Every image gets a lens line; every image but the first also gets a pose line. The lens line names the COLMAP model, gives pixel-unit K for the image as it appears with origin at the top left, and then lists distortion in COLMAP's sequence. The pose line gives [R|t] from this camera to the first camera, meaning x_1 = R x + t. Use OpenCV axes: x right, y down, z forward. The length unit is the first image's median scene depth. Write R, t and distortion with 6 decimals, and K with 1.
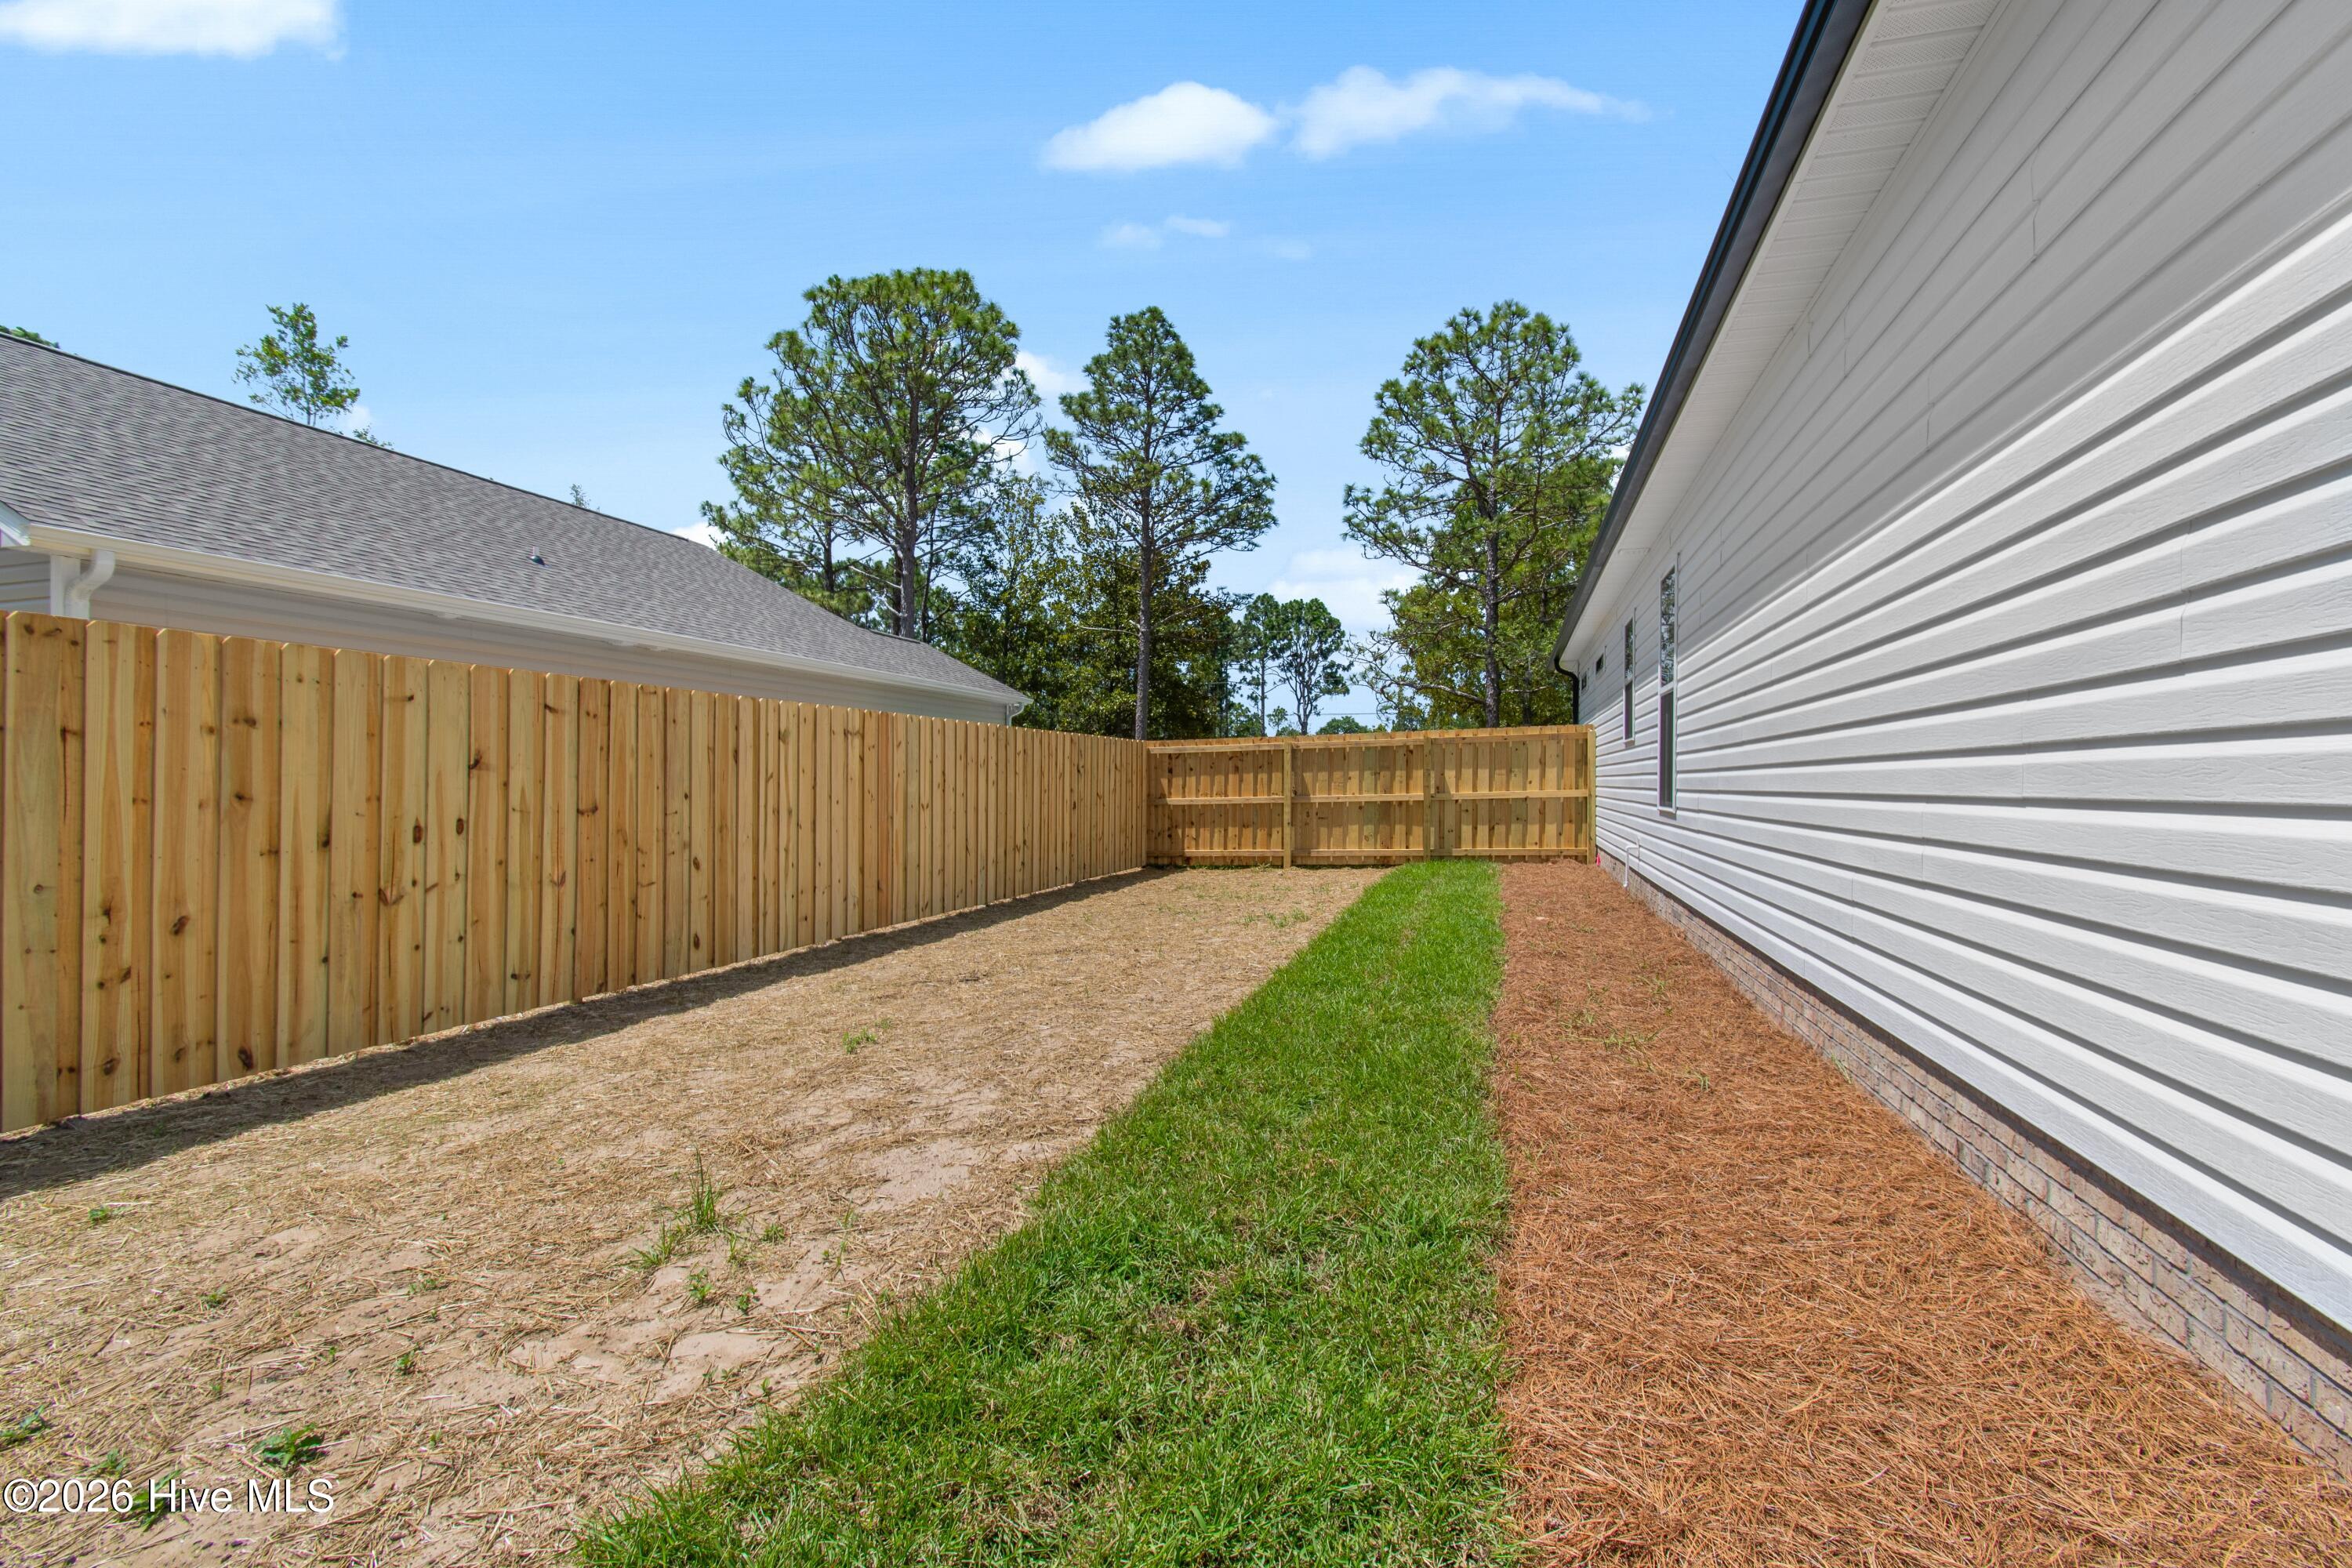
lens RADIAL K [[1043.1, 0, 1168.2], [0, 1043.1, 783.4], [0, 0, 1]] dist [0.004018, -0.000536]
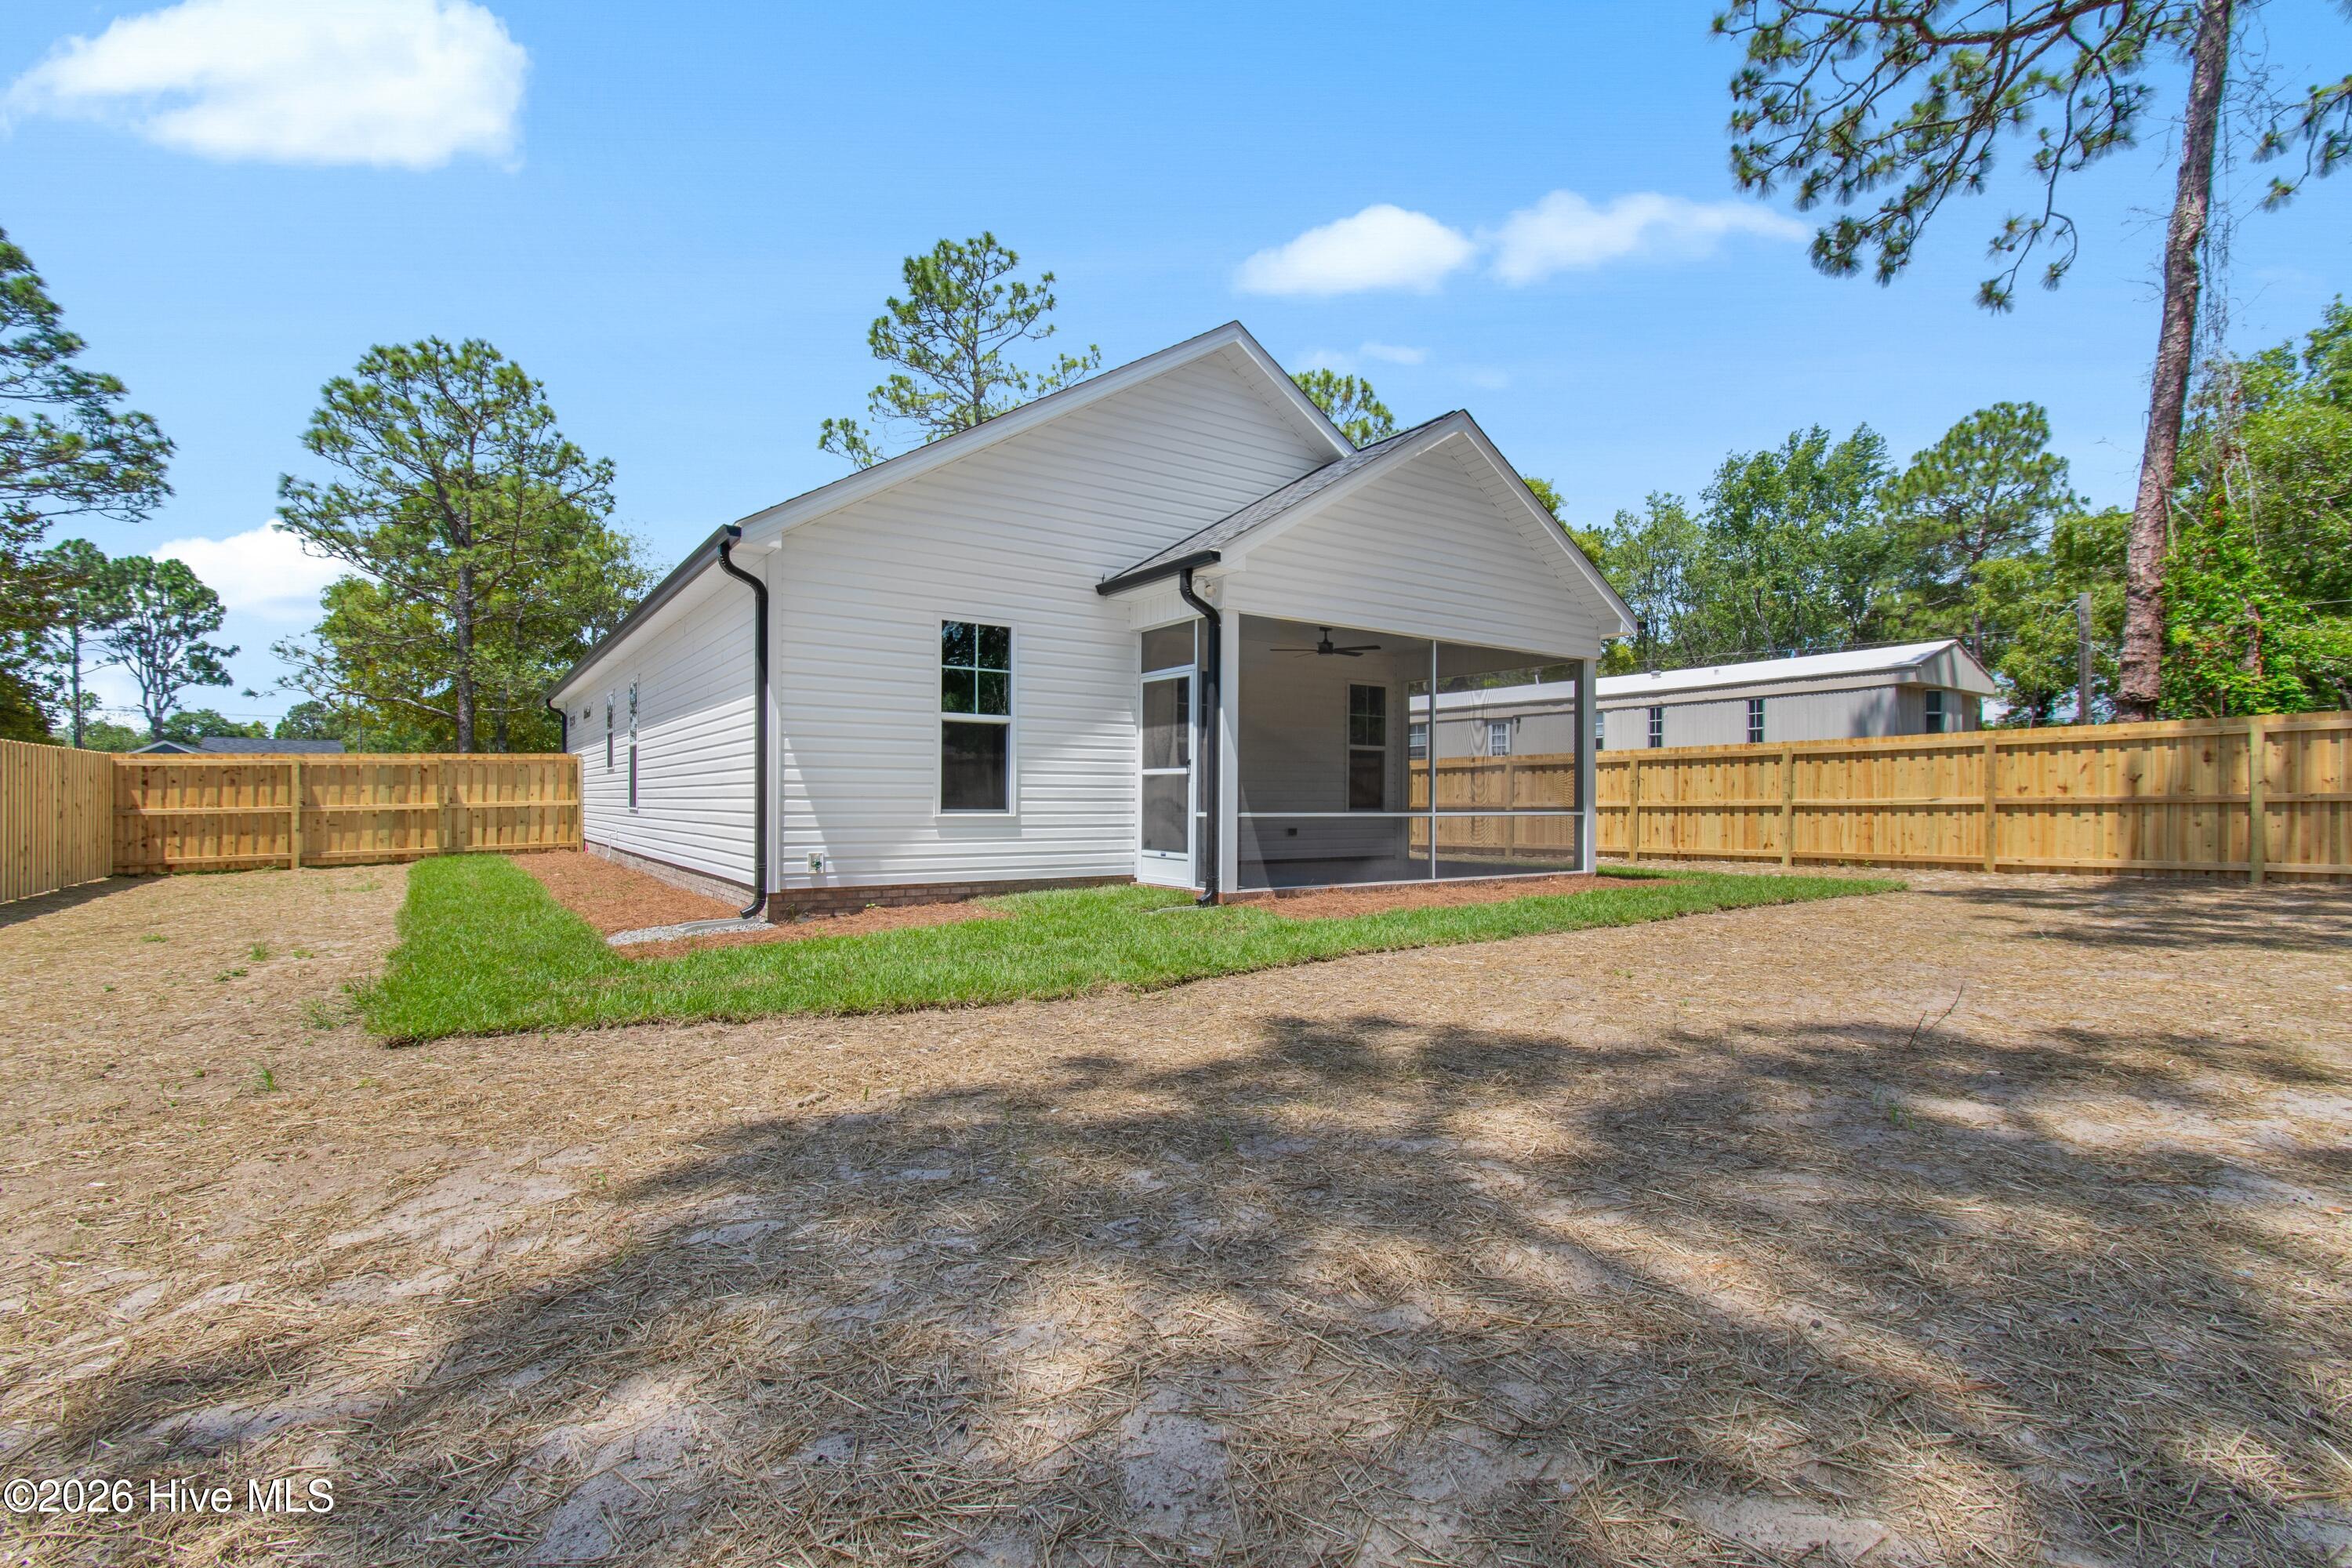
lens RADIAL K [[1043.1, 0, 1183.8], [0, 1043.1, 807.3], [0, 0, 1]] dist [0.004018, -0.000536]
pose [[0.600100, -0.005738, 0.799905, -0.210277], [-0.001368, 0.999965, 0.008199, 0.002788], [-0.799924, -0.006015, 0.600071, -0.448873]]
